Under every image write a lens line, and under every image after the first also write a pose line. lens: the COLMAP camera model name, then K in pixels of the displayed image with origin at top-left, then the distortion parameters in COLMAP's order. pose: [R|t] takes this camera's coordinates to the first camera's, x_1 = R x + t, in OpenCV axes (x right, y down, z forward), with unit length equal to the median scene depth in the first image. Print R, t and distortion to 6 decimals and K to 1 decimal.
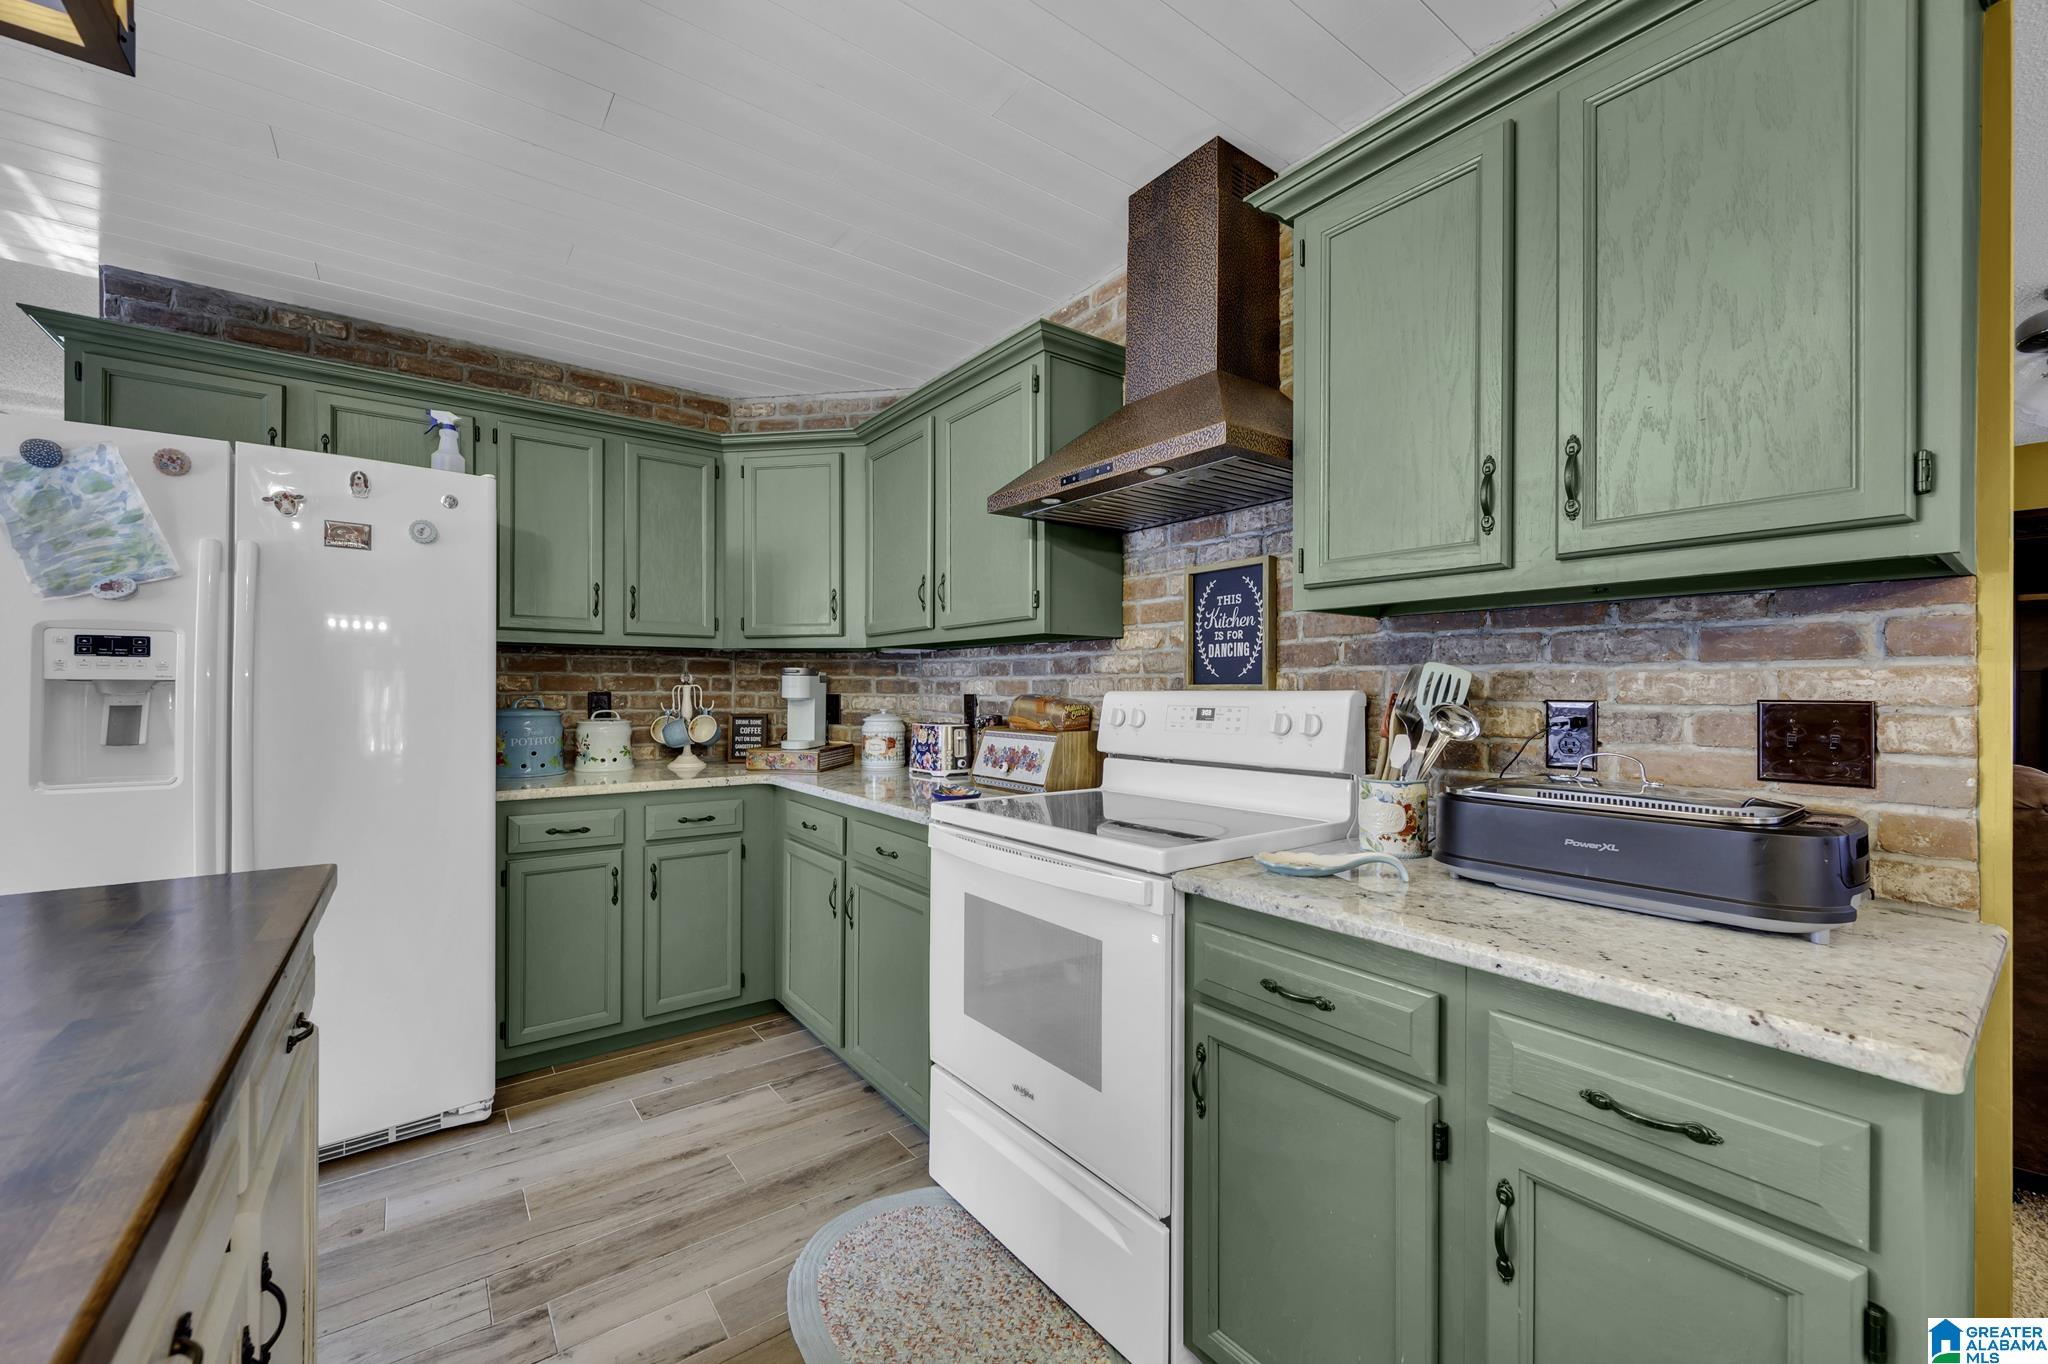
lens RADIAL K [[810.2, 0, 1022.6], [0, 810.2, 686.5], [0, 0, 1]] dist [0.001534, -0.000362]
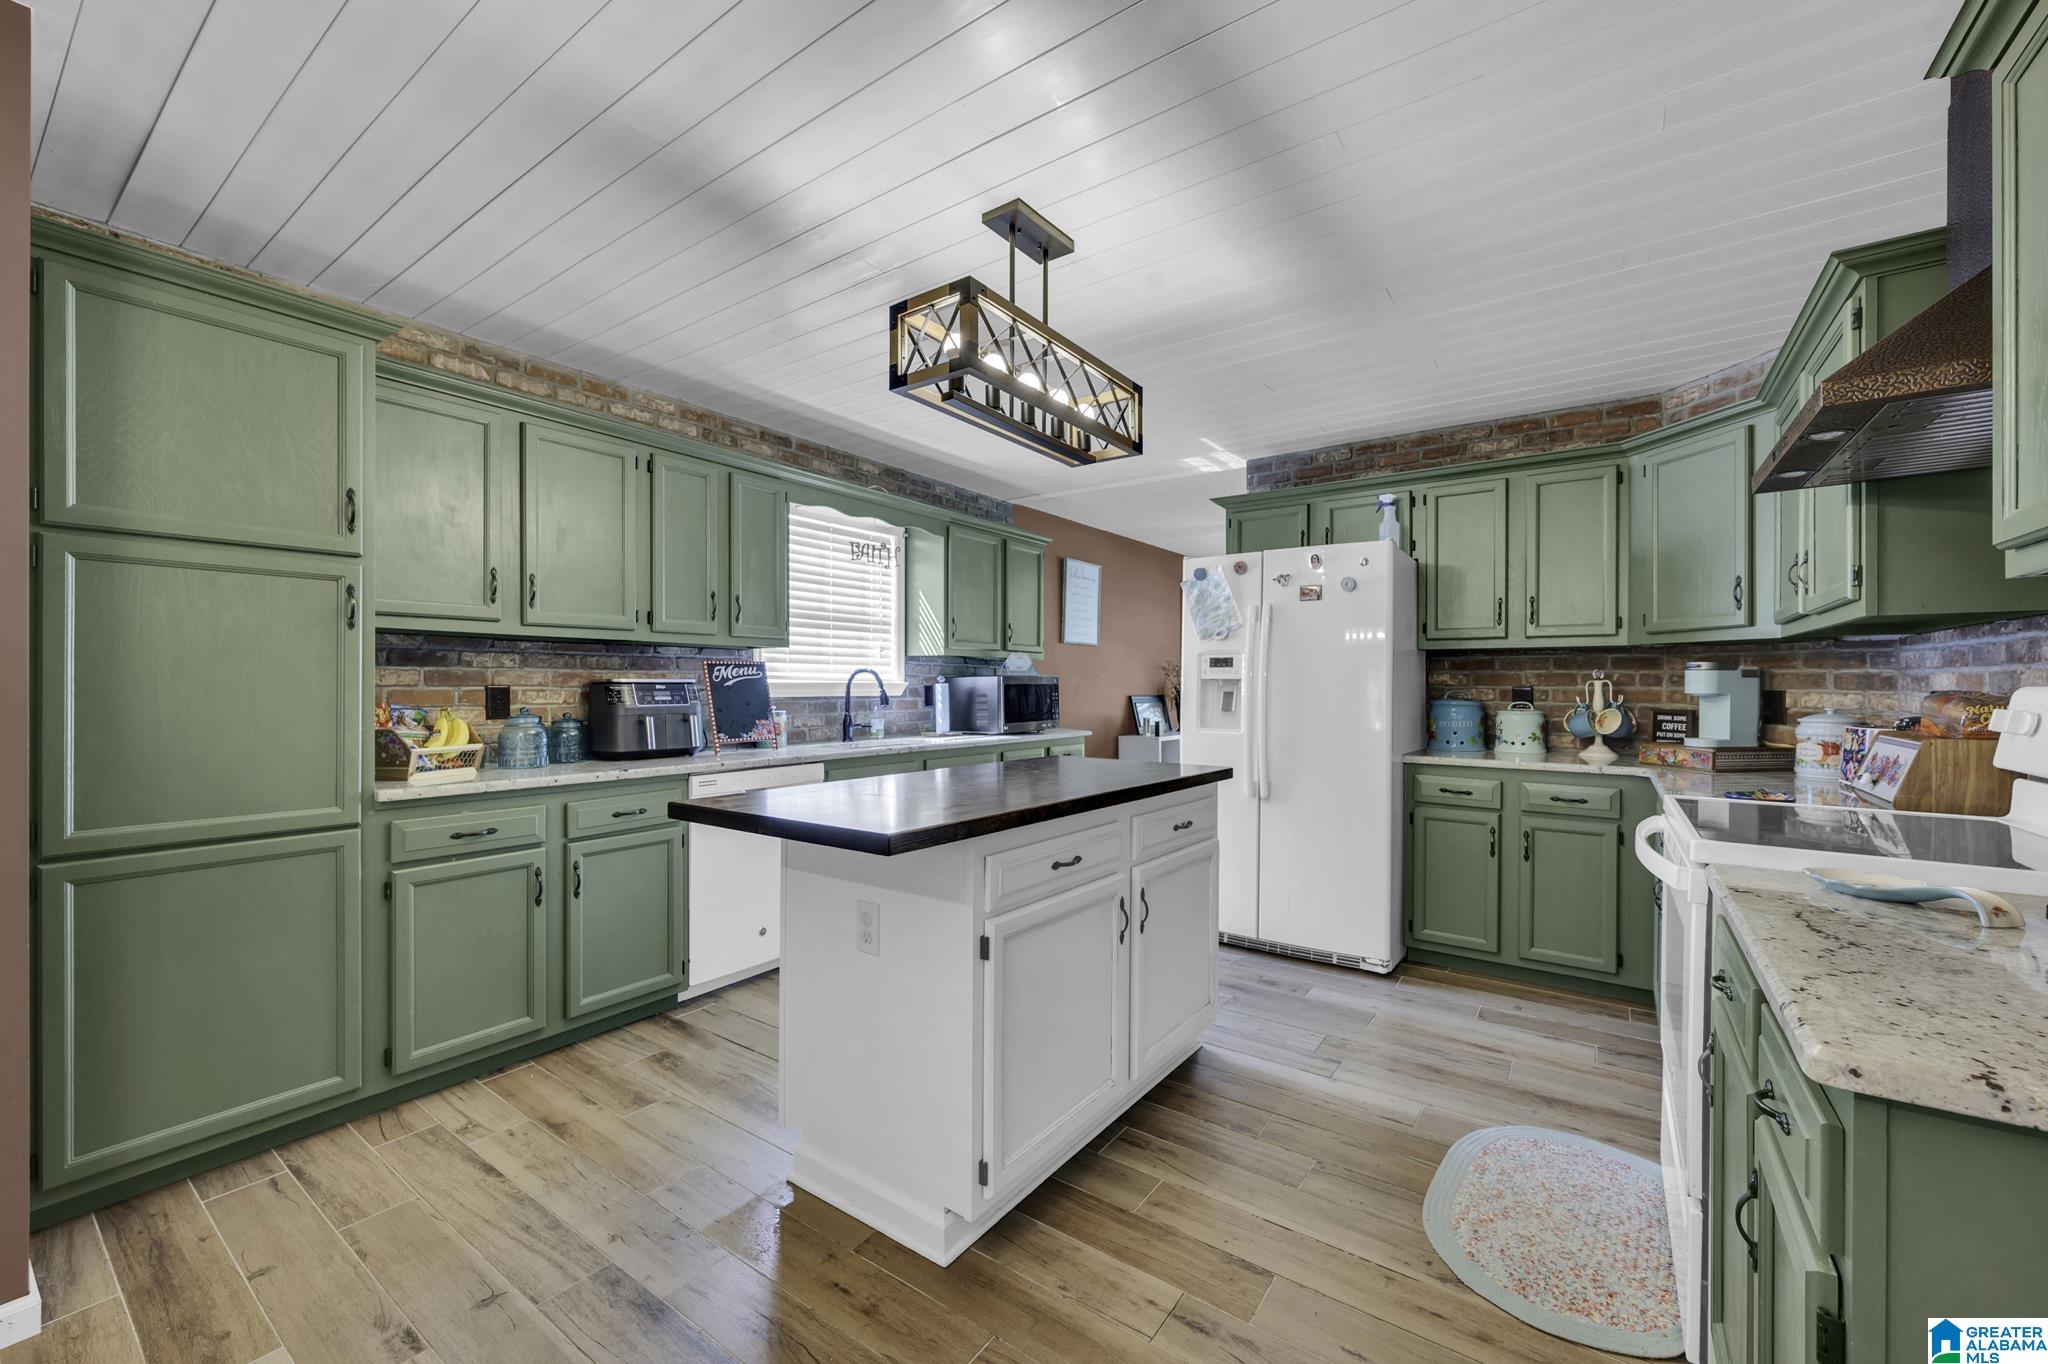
lens RADIAL K [[810.2, 0, 1019.6], [0, 810.2, 686.1], [0, 0, 1]] dist [0.001534, -0.000362]
pose [[0.293624, 0.002753, -0.955917, 0.459587], [0.000315, 0.999996, 0.002976, 0.002441], [0.955921, -0.001175, 0.293622, -0.059436]]
